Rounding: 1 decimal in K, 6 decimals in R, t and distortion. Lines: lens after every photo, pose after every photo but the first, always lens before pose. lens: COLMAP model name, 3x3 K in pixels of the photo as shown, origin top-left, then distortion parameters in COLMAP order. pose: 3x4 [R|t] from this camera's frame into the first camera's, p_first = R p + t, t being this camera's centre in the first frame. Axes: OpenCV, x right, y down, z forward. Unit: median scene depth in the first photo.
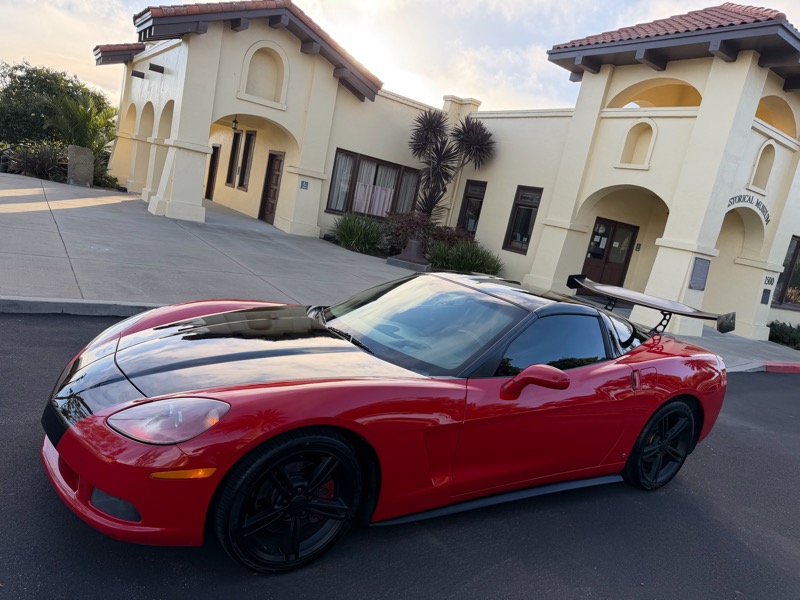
lens RADIAL K [[564.6, 0, 400.0], [0, 564.6, 306.3], [0, 0, 1]] dist [0.034453, -0.048719]
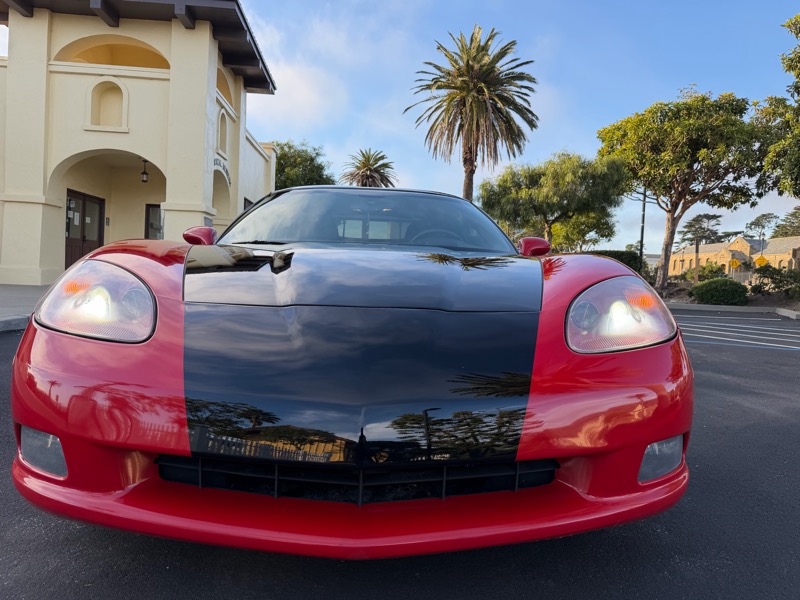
lens RADIAL K [[564.6, 0, 403.2], [0, 564.6, 301.9], [0, 0, 1]] dist [0.034453, -0.048719]
pose [[0.490035, -0.213642, 0.845117, -0.183687], [0.207607, 0.970208, 0.124885, 0.008559], [-0.846620, 0.114254, 0.519790, 0.147892]]
